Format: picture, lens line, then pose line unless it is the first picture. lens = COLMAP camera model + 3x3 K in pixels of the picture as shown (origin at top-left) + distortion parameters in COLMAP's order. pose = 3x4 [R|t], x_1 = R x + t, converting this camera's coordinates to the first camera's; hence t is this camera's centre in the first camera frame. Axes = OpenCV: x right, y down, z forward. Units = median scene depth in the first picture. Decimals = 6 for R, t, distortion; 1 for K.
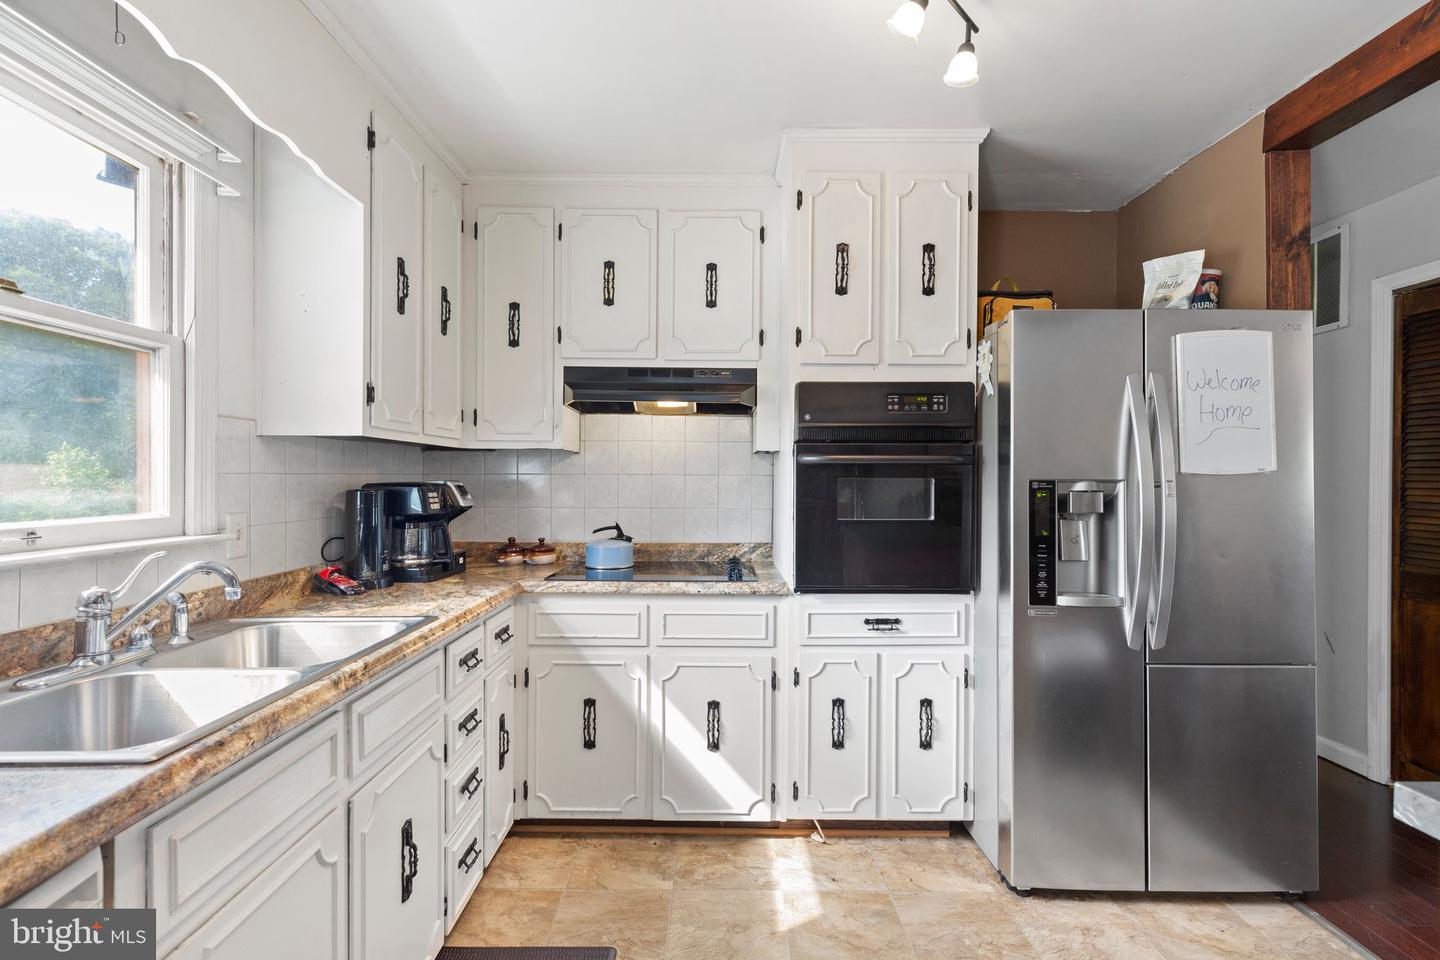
lens RADIAL K [[645.2, 0, 715.9], [0, 645.2, 484.3], [0, 0, 1]] dist [0.003117, 0.000338]
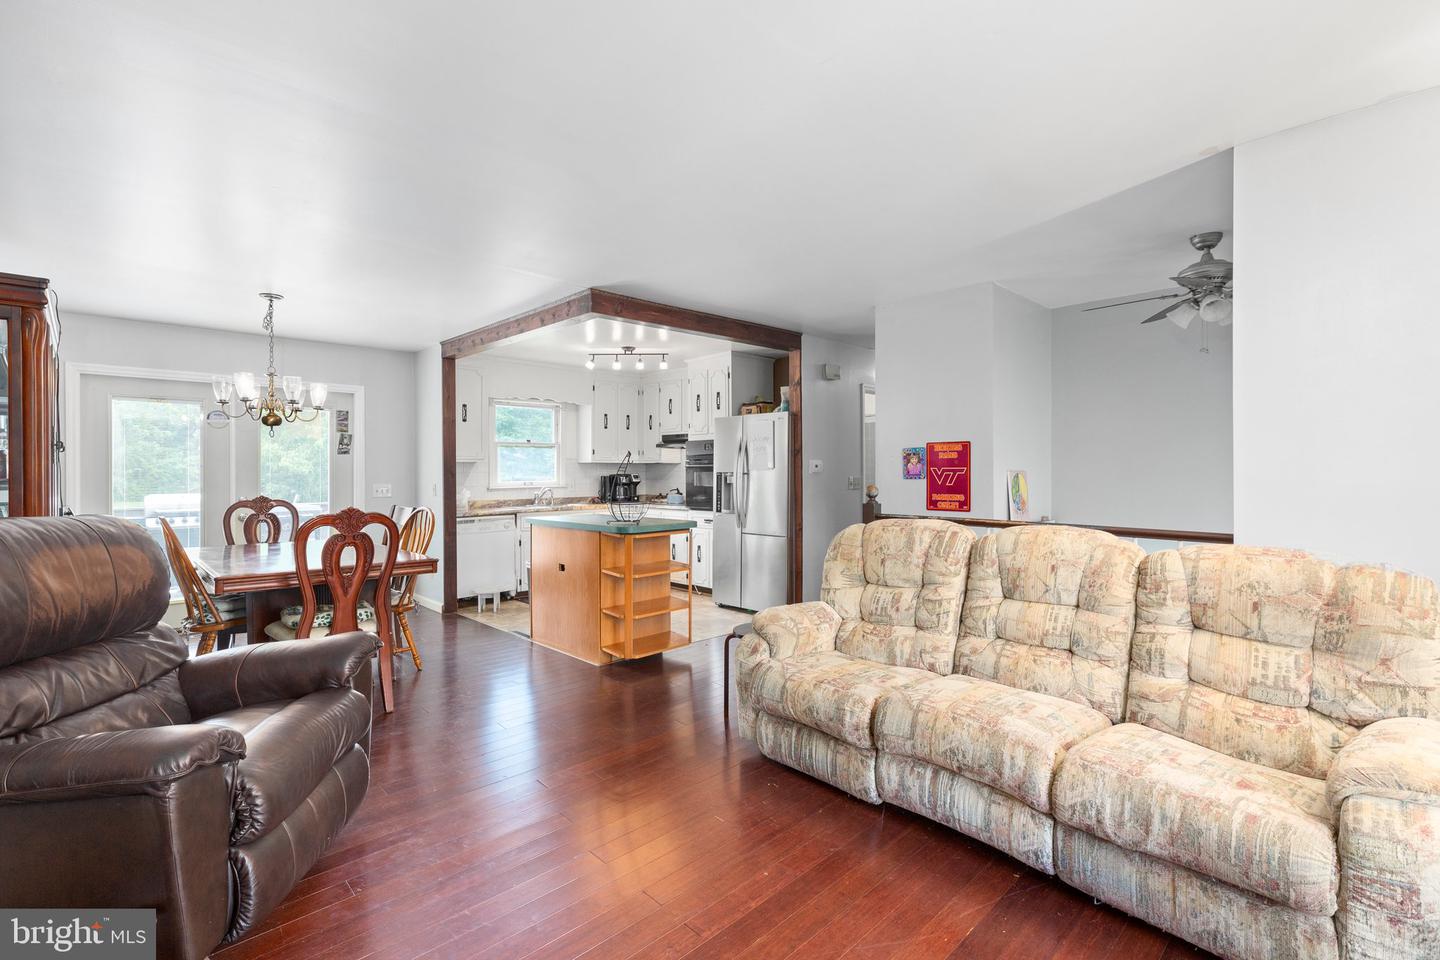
lens RADIAL K [[636.5, 0, 725.8], [0, 636.5, 476.4], [0, 0, 1]] dist [-0.010150, 0.000396]
pose [[0.698588, -0.001500, -0.715523, 2.405710], [0.000385, 0.999998, -0.001721, 0.016203], [0.715524, 0.000927, 0.698587, -0.986287]]
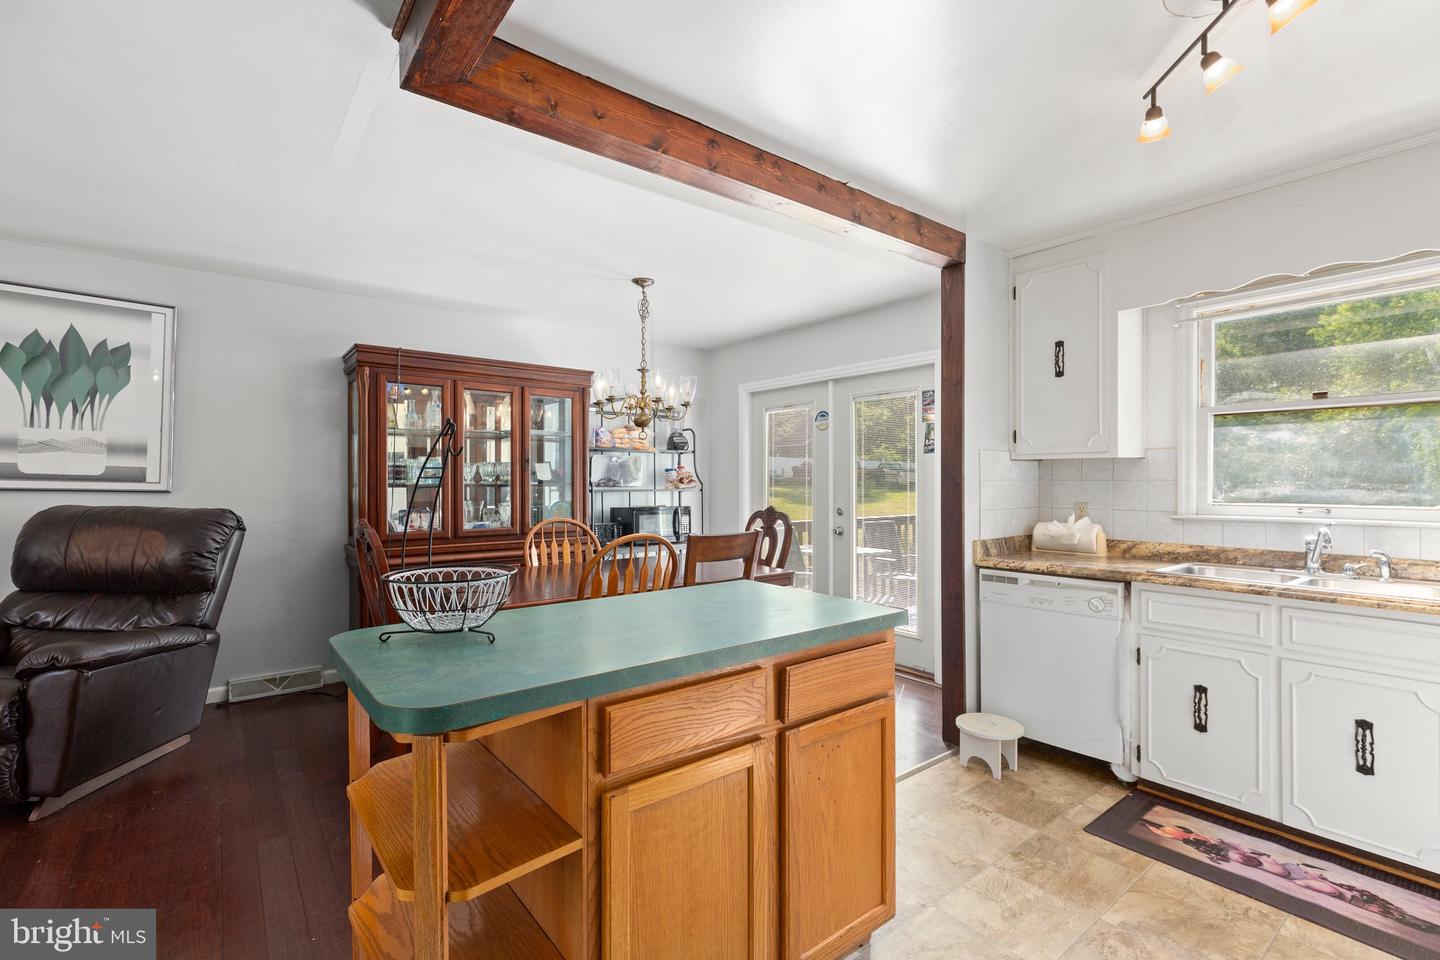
lens RADIAL K [[645.2, 0, 715.9], [0, 645.2, 484.3], [0, 0, 1]] dist [0.003117, 0.000338]
pose [[-0.789028, -0.000314, -0.614357, 1.025748], [-0.009472, 0.999887, 0.011654, -0.007703], [0.614284, 0.015014, -0.788942, 0.816398]]
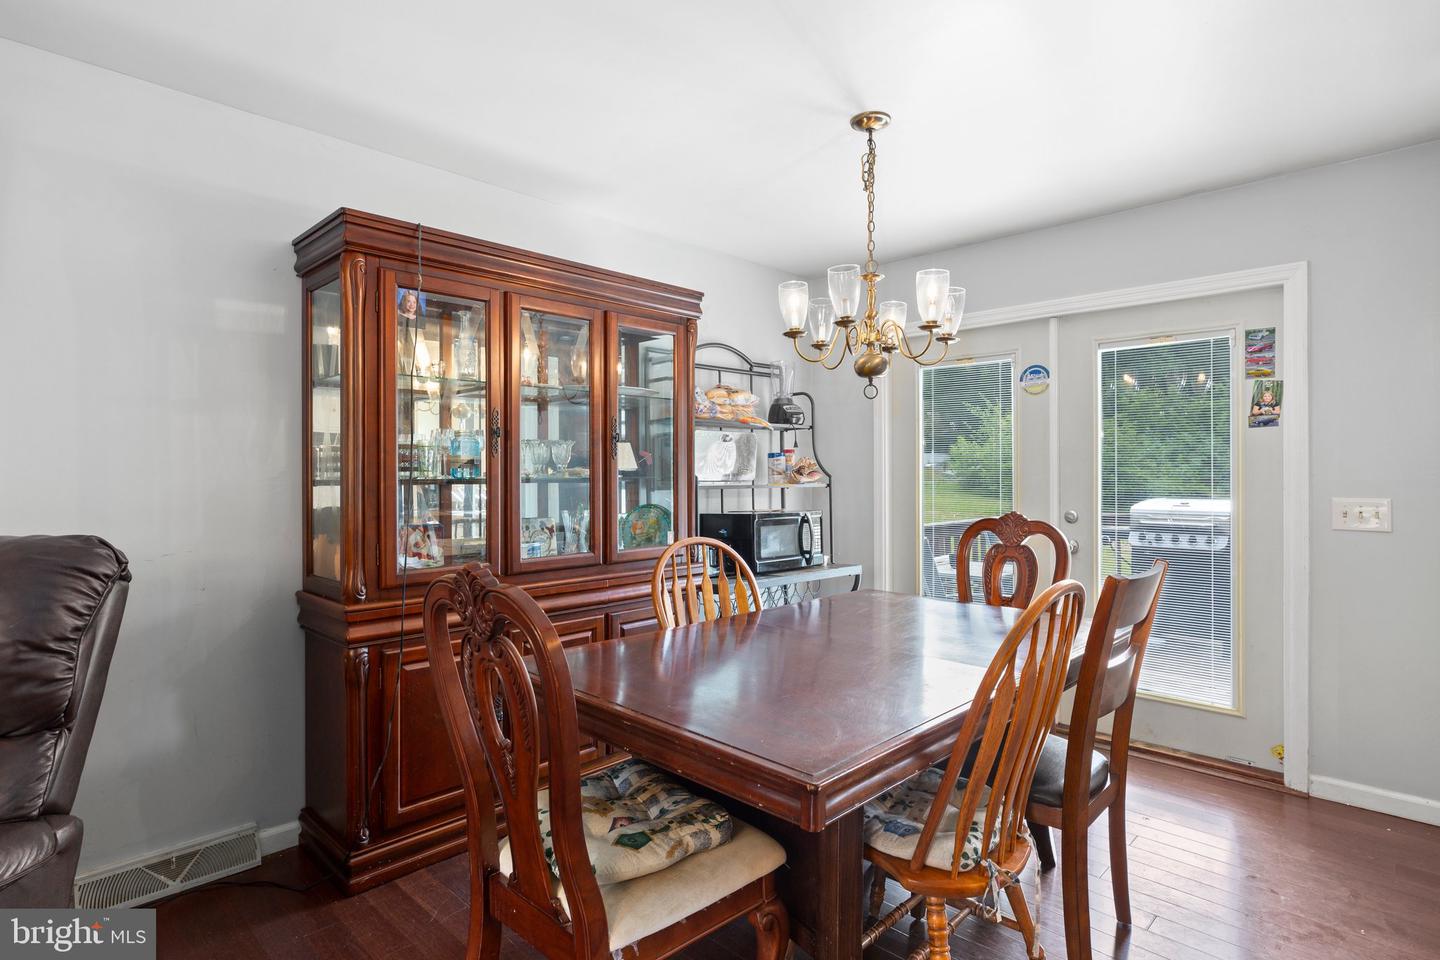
lens RADIAL K [[755.3, 0, 715.6], [0, 755.3, 474.2], [0, 0, 1]] dist [-0.000181, 0.000686]
pose [[-0.702712, 0.000981, -0.711473, 1.101977], [-0.006850, 0.999943, 0.008144, 0.001202], [0.711441, 0.010597, -0.702666, -0.010256]]
